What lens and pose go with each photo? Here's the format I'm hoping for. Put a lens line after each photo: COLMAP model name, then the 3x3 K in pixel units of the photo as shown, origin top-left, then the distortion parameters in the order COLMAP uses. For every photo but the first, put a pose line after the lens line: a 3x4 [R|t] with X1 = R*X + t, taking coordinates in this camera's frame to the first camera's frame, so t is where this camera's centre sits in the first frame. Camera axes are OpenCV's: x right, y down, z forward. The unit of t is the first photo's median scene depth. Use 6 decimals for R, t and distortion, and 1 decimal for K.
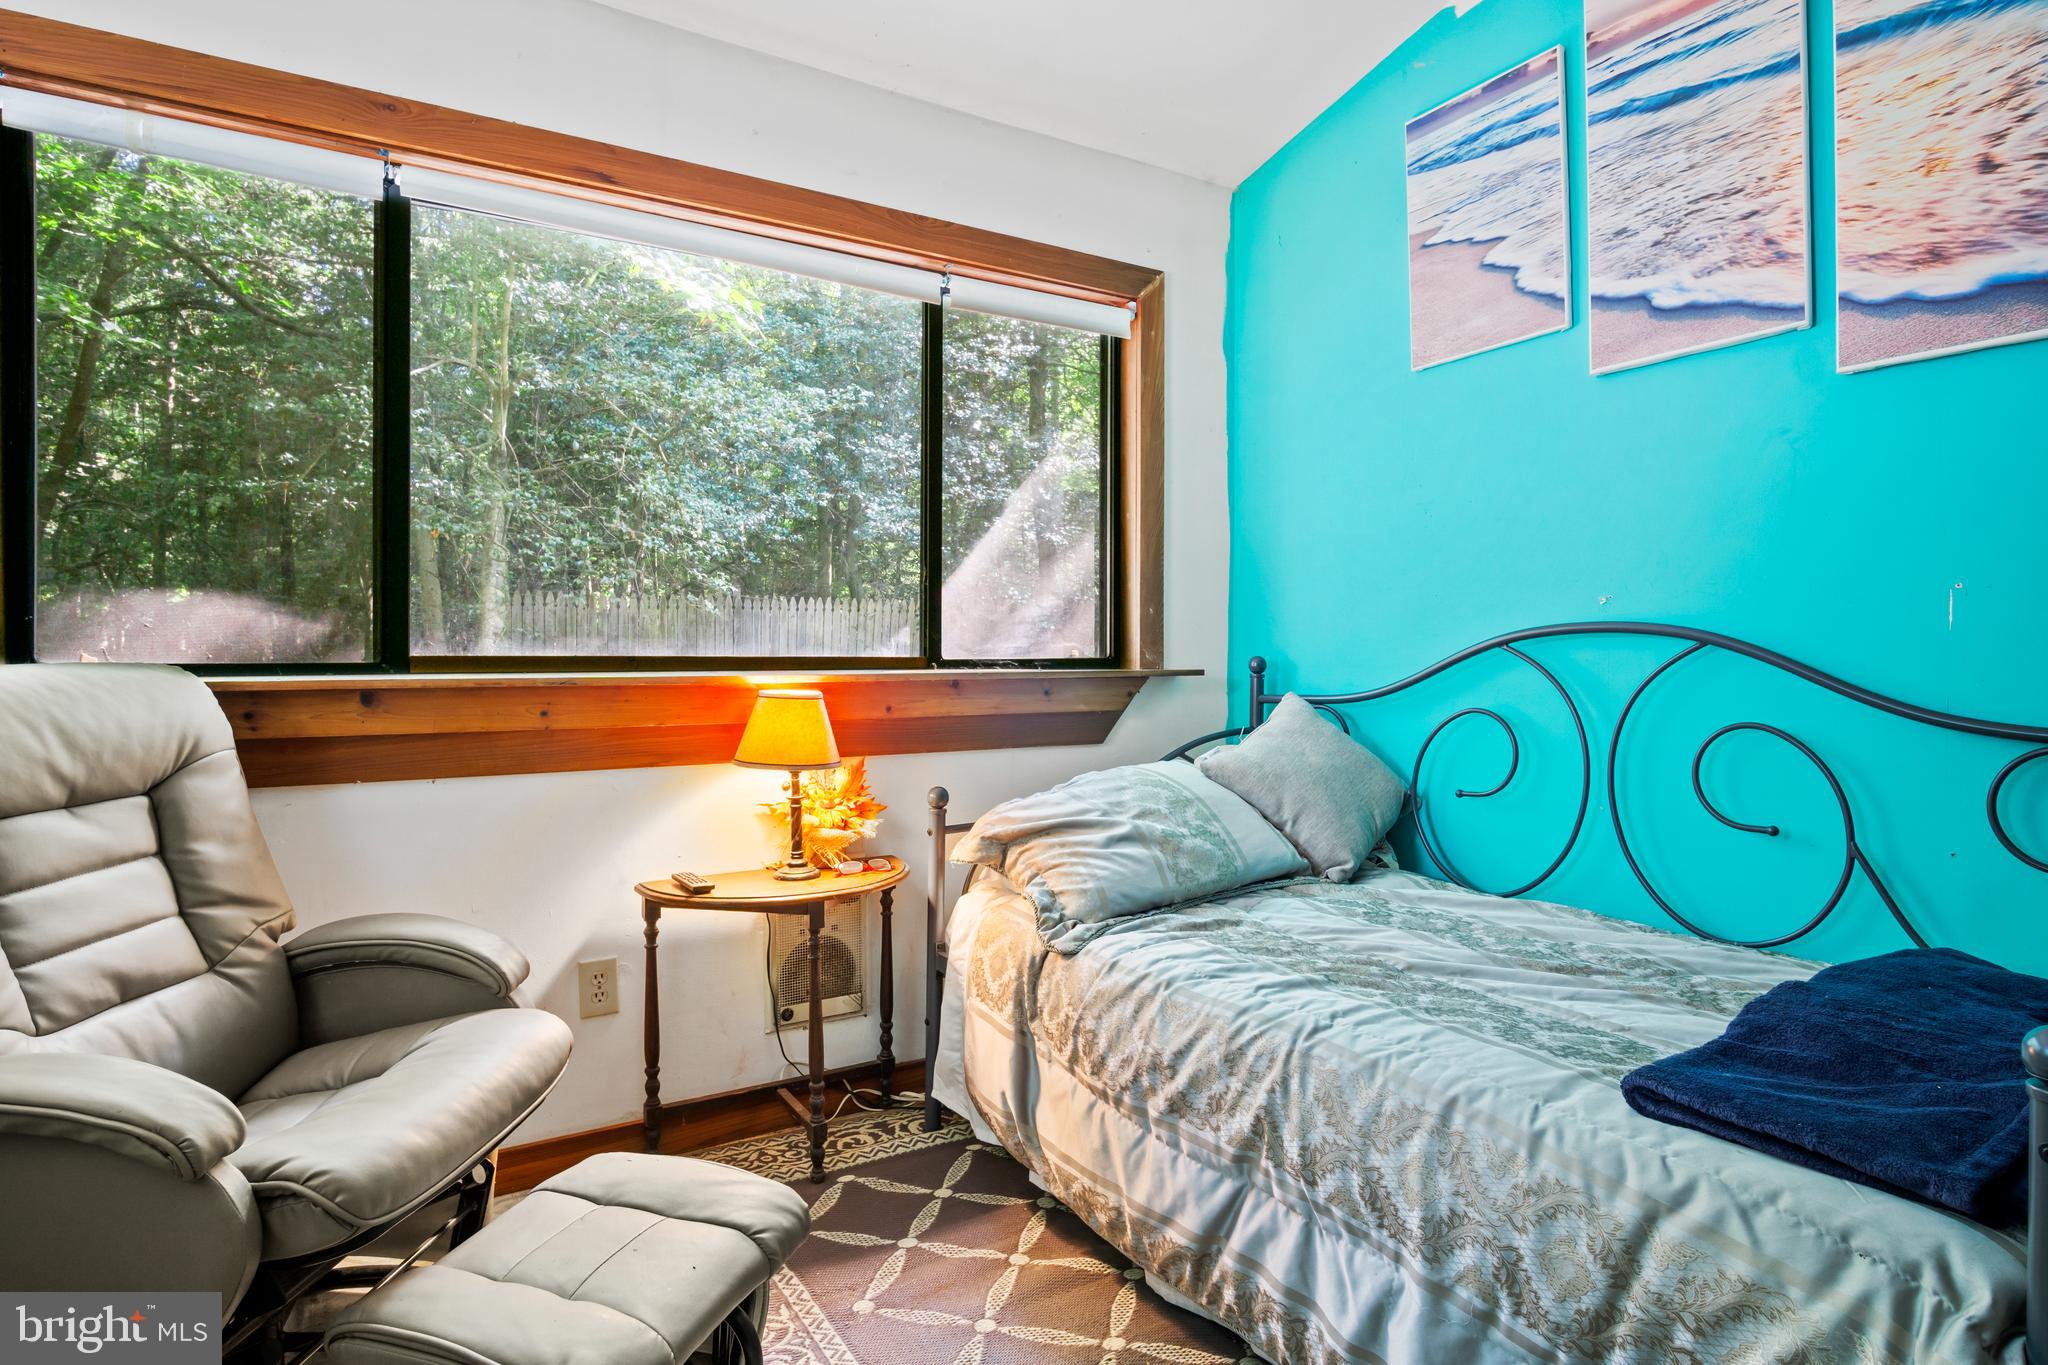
lens RADIAL K [[1100.8, 0, 1022.0], [0, 1100.8, 685.6], [0, 0, 1]] dist [-0.008292, 0.000481]
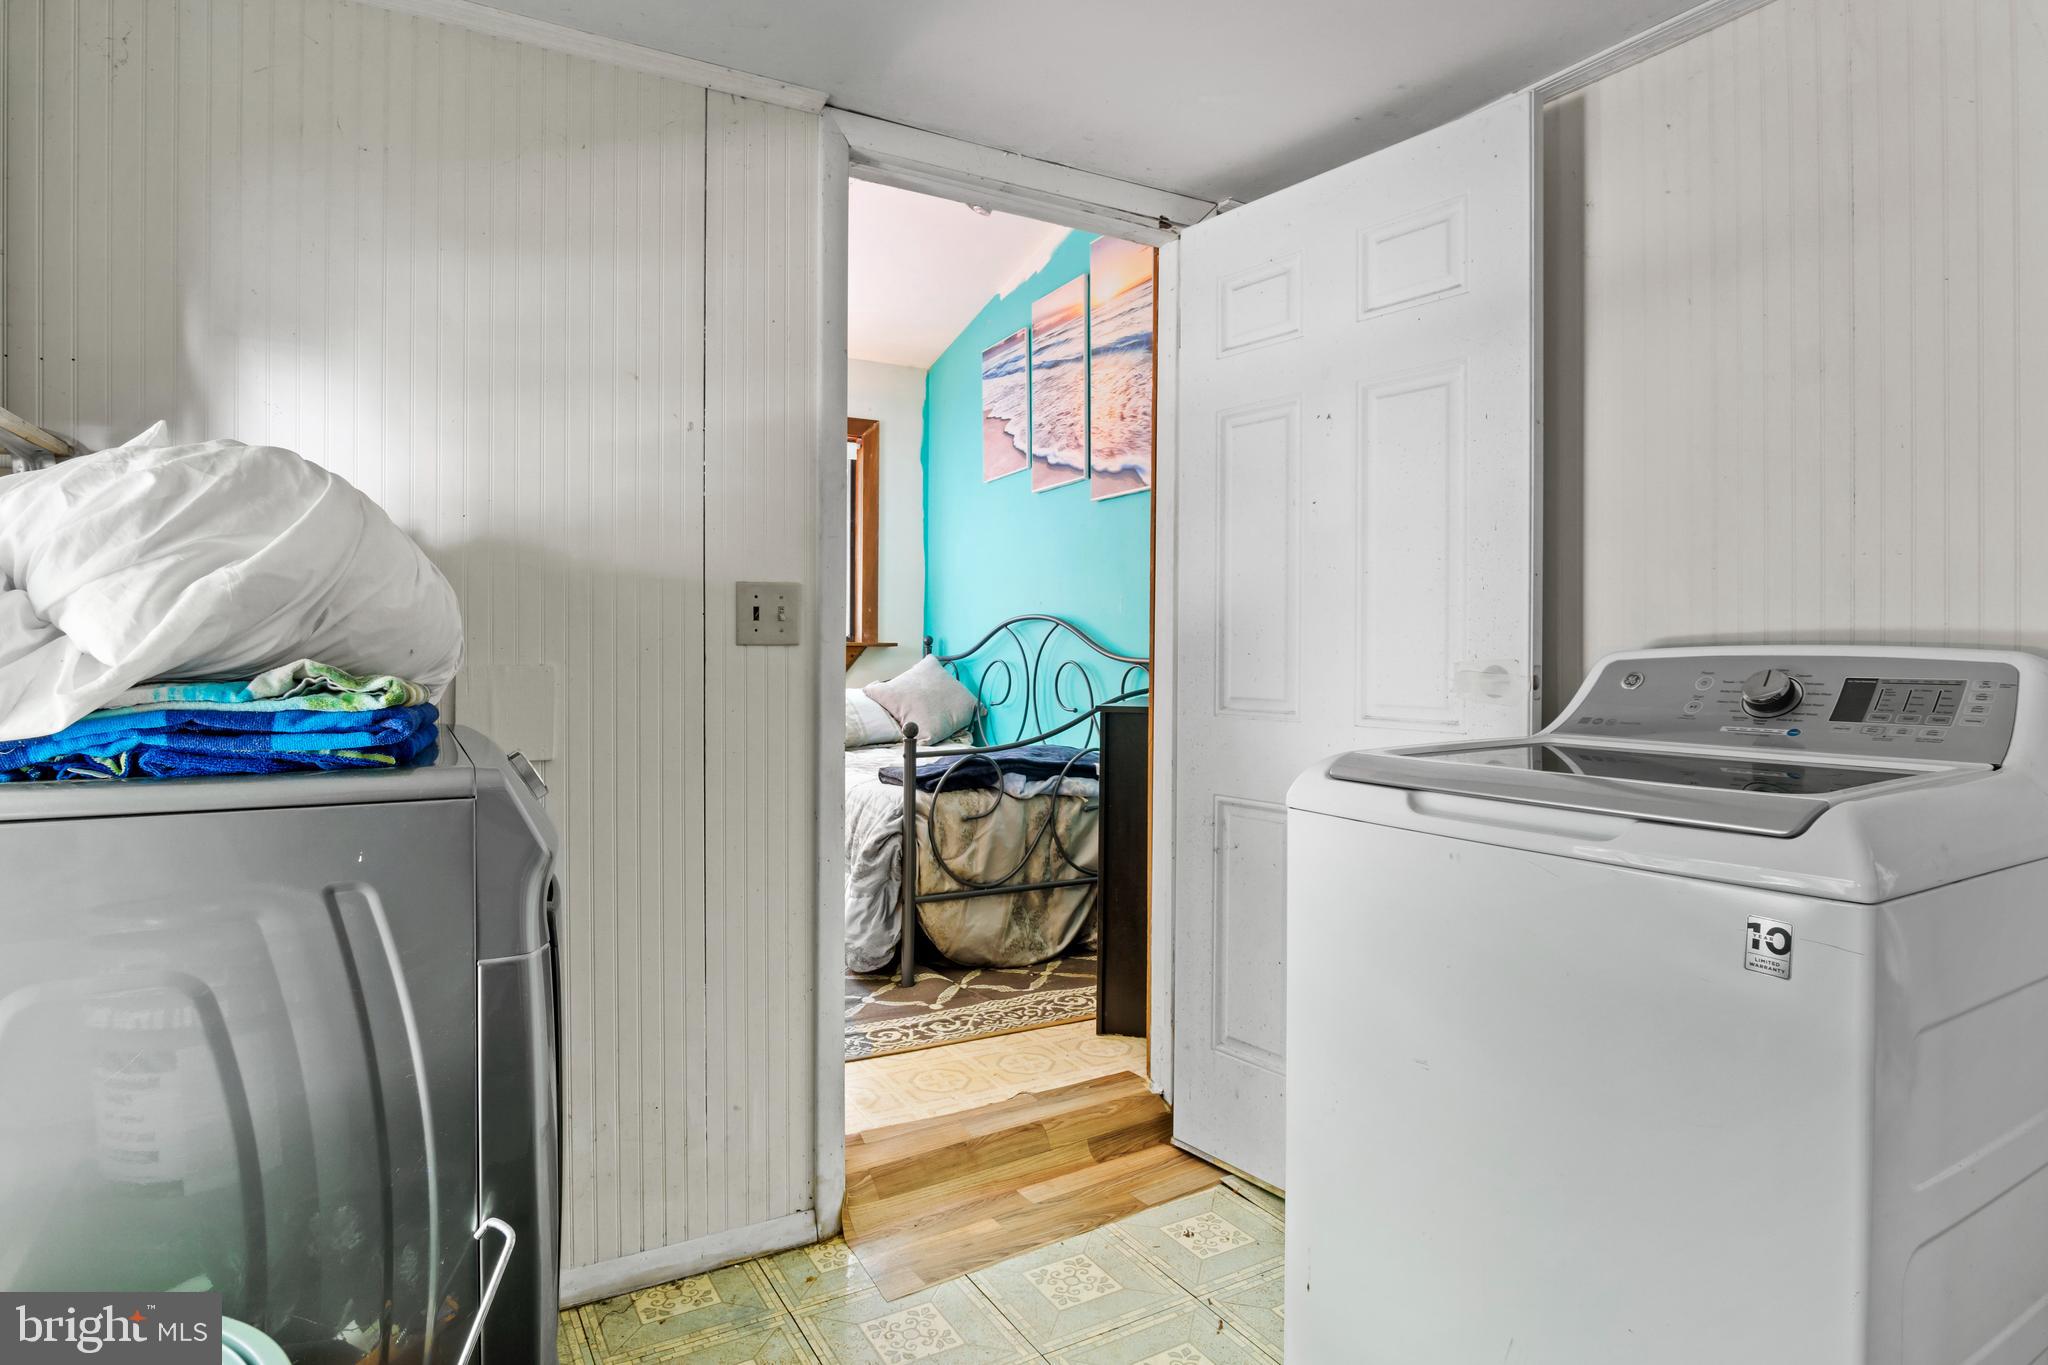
lens RADIAL K [[1100.8, 0, 1026.6], [0, 1100.8, 671.8], [0, 0, 1]] dist [-0.008292, 0.000481]
pose [[0.999058, 0.003348, -0.043273, 0.594507], [-0.004124, 0.999832, -0.017851, 0.083847], [0.043206, 0.018012, 0.998904, -1.023972]]
